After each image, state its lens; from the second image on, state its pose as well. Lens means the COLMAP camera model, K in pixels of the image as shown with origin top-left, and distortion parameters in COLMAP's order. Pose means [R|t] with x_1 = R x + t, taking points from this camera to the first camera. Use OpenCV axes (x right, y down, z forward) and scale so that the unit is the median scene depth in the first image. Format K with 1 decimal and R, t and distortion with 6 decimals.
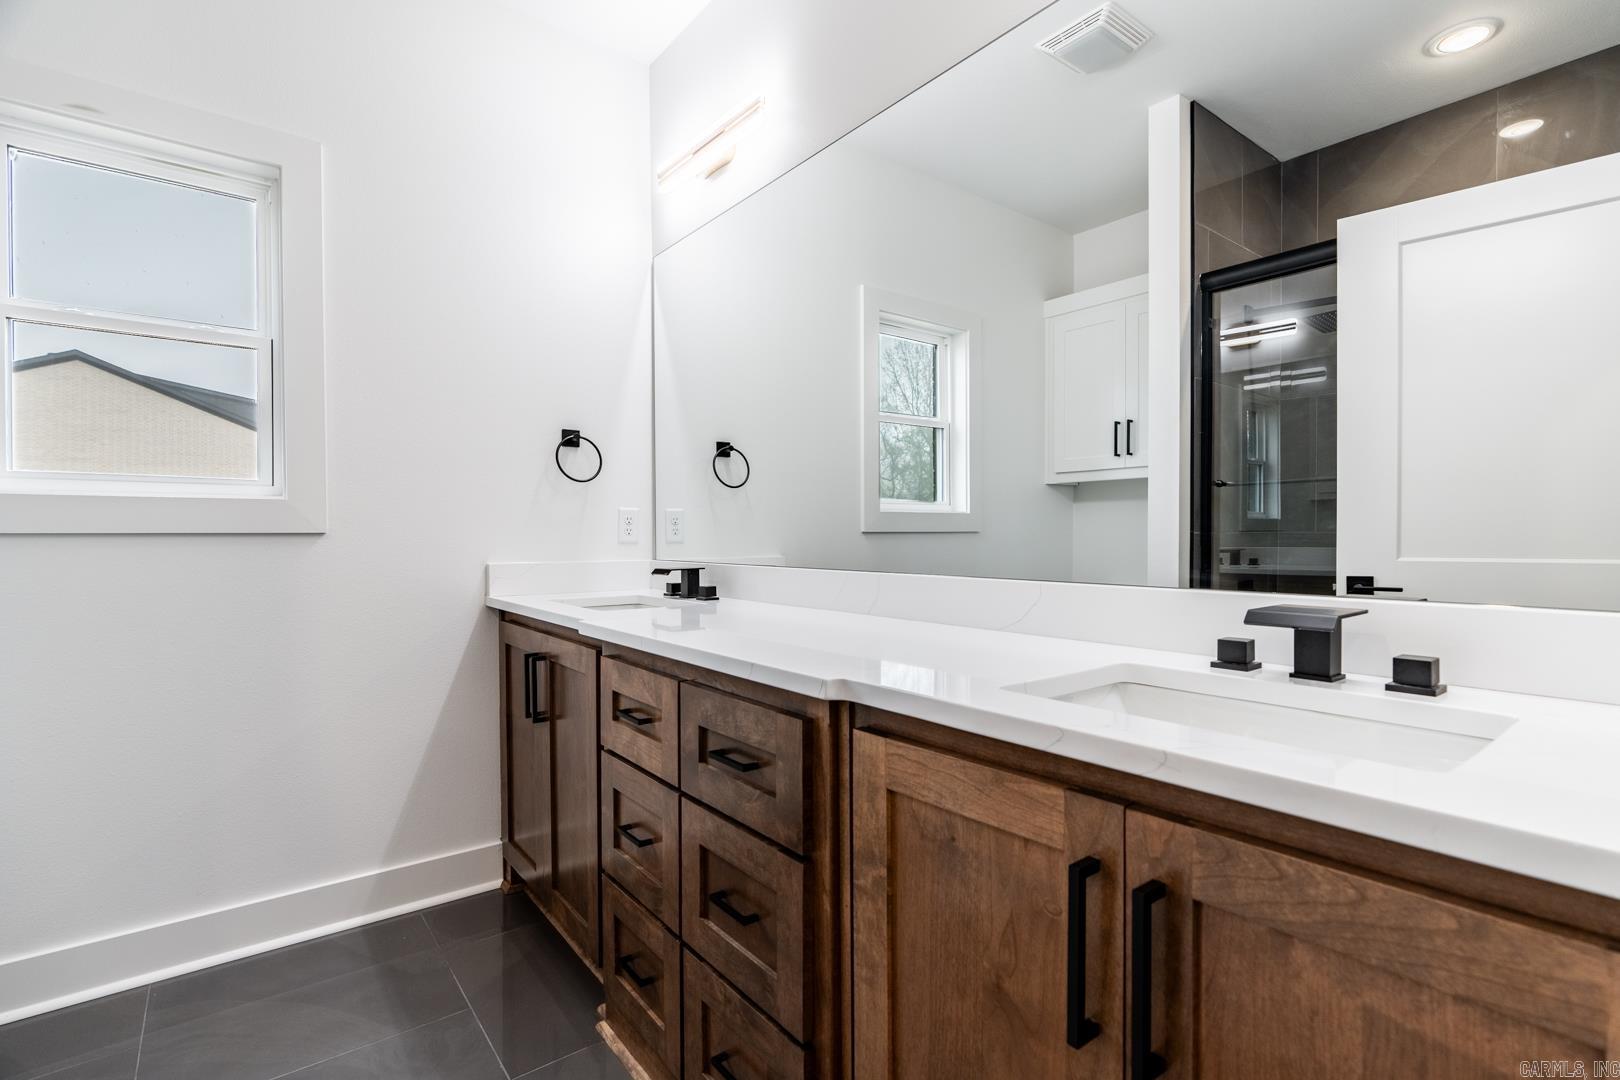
lens RADIAL K [[735.5, 0, 813.4], [0, 735.5, 540.8], [0, 0, 1]] dist [-0.013378, 0.005436]
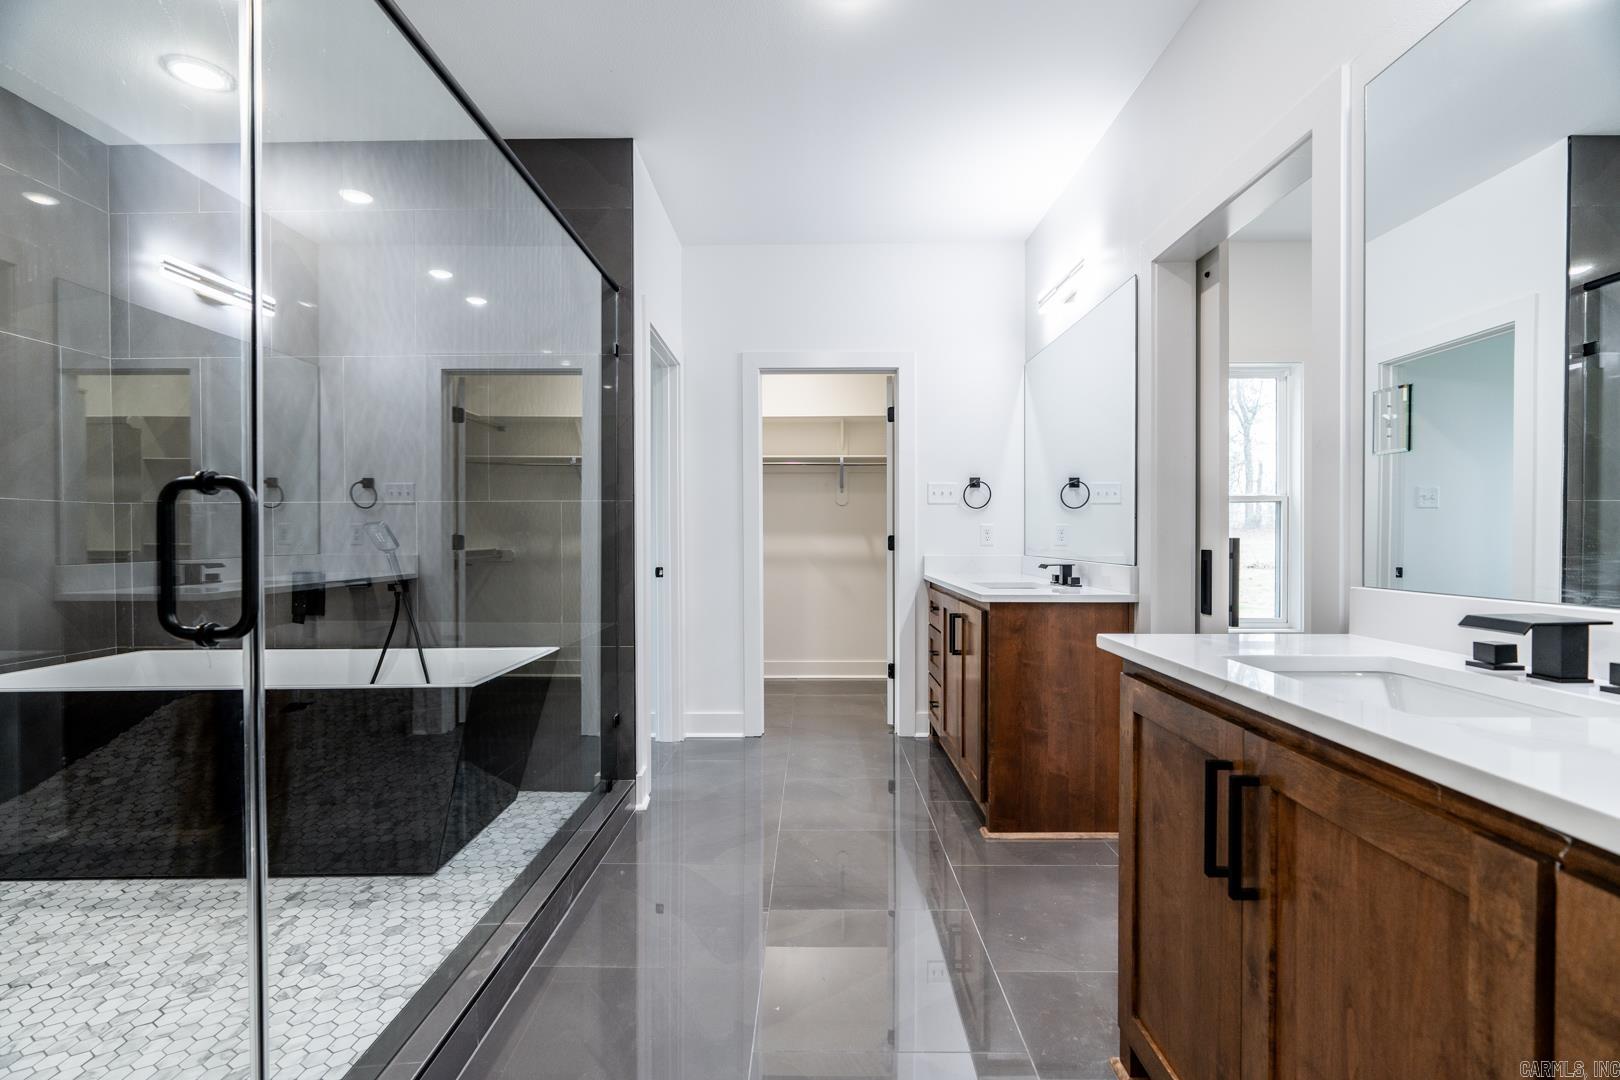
lens RADIAL K [[735.5, 0, 812.0], [0, 735.5, 539.0], [0, 0, 1]] dist [-0.013378, 0.005436]
pose [[0.760571, 0.013474, -0.649114, 0.468464], [-0.013790, 0.999894, 0.004598, -0.014982], [0.649108, 0.005454, 0.760677, -0.499418]]
